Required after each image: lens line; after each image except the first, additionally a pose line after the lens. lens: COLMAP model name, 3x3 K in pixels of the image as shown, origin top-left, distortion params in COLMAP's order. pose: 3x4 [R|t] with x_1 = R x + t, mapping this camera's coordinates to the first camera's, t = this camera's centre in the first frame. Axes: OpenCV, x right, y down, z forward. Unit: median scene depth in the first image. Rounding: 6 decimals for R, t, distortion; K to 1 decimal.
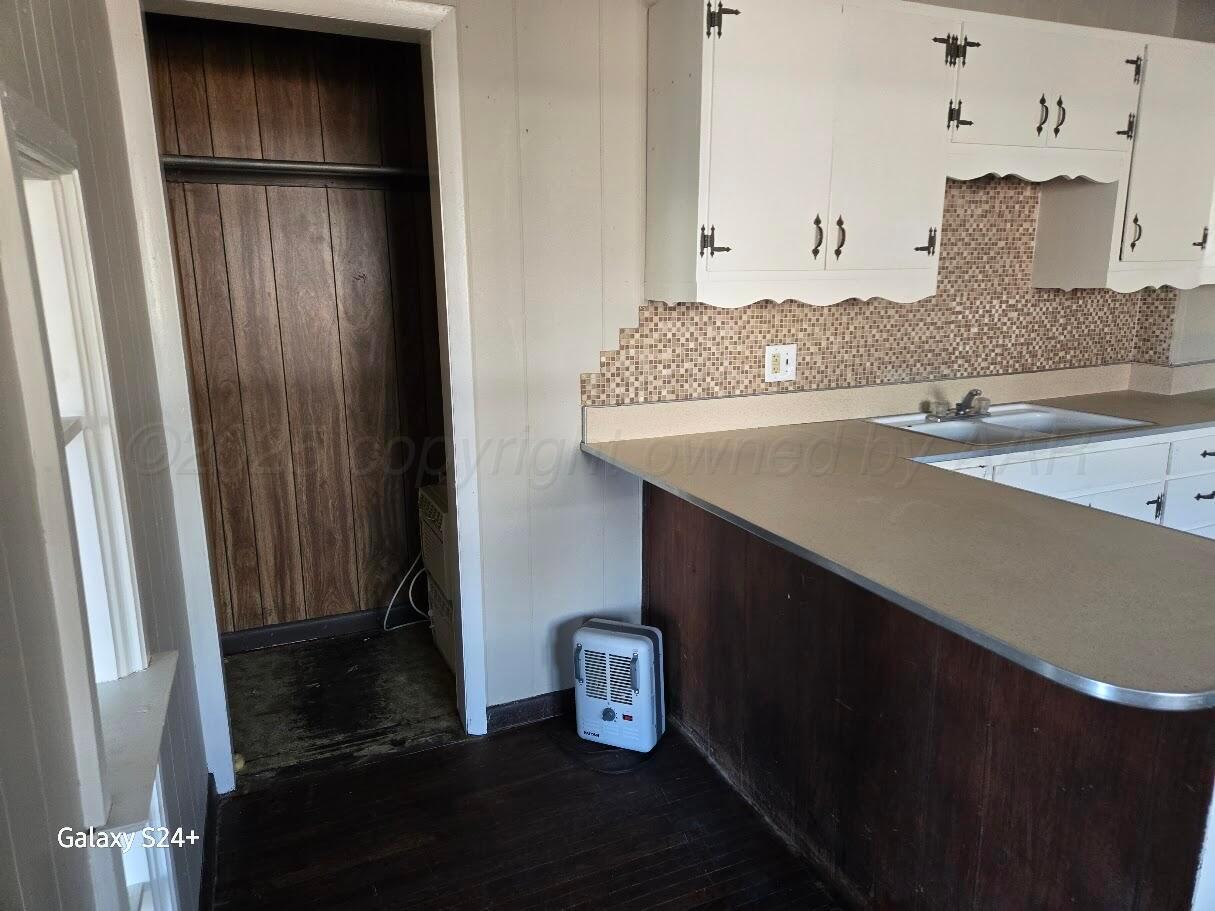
lens RADIAL K [[804.2, 0, 603.5], [0, 804.2, 450.6], [0, 0, 1]] dist [0.063215, -0.037004]
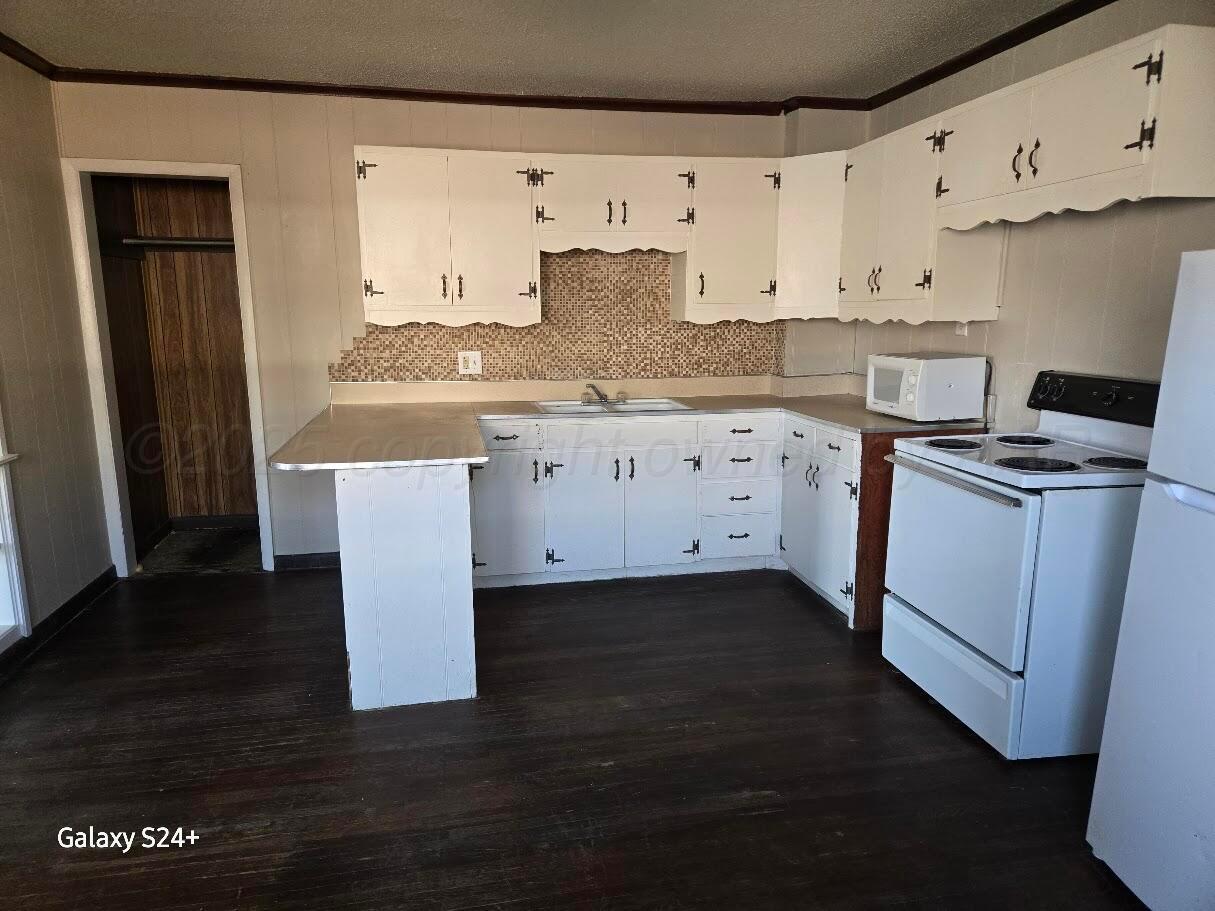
lens RADIAL K [[804.2, 0, 598.5], [0, 804.2, 464.1], [0, 0, 1]] dist [0.063215, -0.037004]
pose [[0.975693, 0.051745, -0.212944, 0.794359], [-0.056043, 0.998327, -0.014195, 0.097844], [0.211854, 0.025784, 0.976961, -0.490207]]
